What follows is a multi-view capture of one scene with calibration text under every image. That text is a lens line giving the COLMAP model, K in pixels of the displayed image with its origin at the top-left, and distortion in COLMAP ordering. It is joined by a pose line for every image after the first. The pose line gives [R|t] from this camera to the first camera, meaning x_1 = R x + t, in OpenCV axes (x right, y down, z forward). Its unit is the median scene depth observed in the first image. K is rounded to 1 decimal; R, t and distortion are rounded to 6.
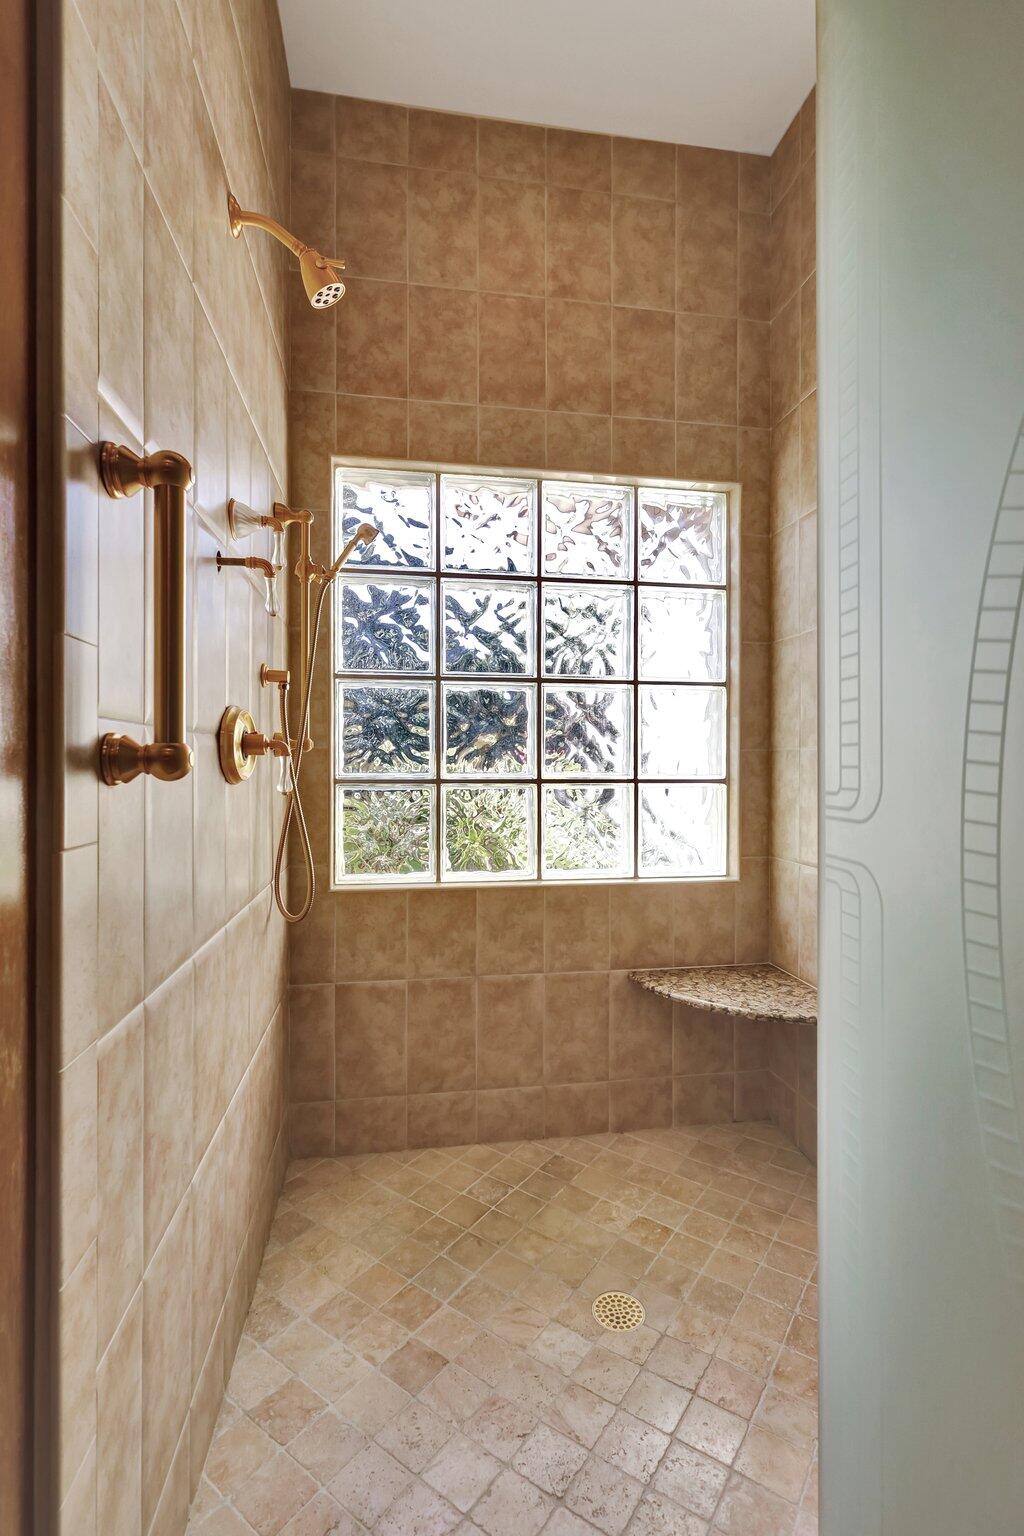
lens RADIAL K [[713.6, 0, 514.8], [0, 713.6, 759.7], [0, 0, 1]] dist [0.000554, 0.000491]
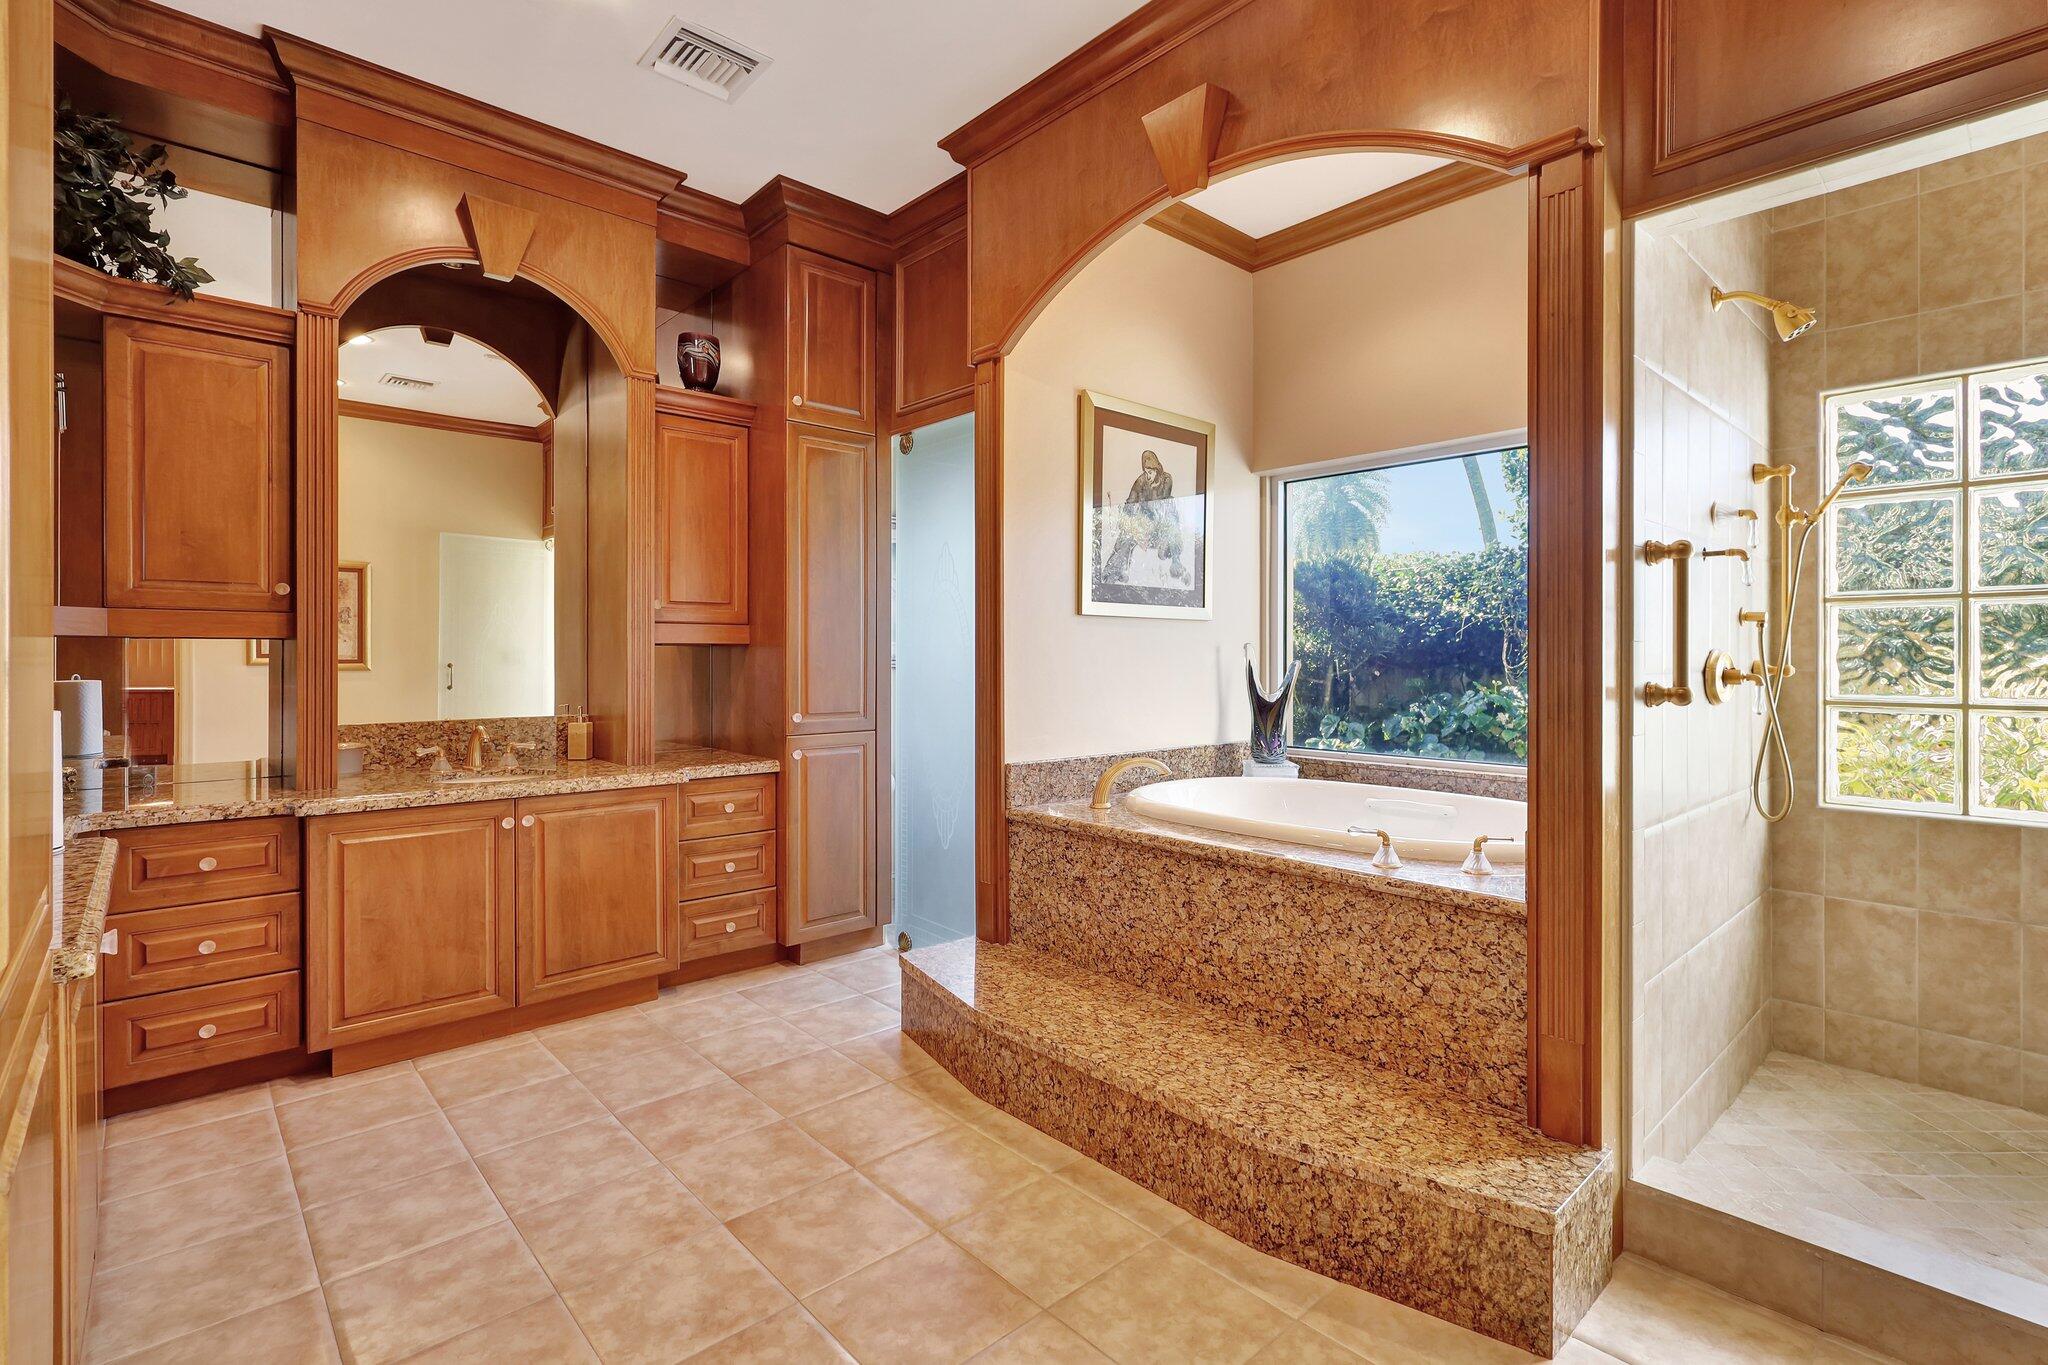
lens RADIAL K [[951.4, 0, 1027.4], [0, 951.4, 664.8], [0, 0, 1]] dist [0.000554, 0.000491]
pose [[0.547682, 0.003804, -0.836678, 0.271370], [0.006589, 0.999939, 0.008859, -0.044447], [0.836661, -0.010365, 0.547623, -0.728710]]
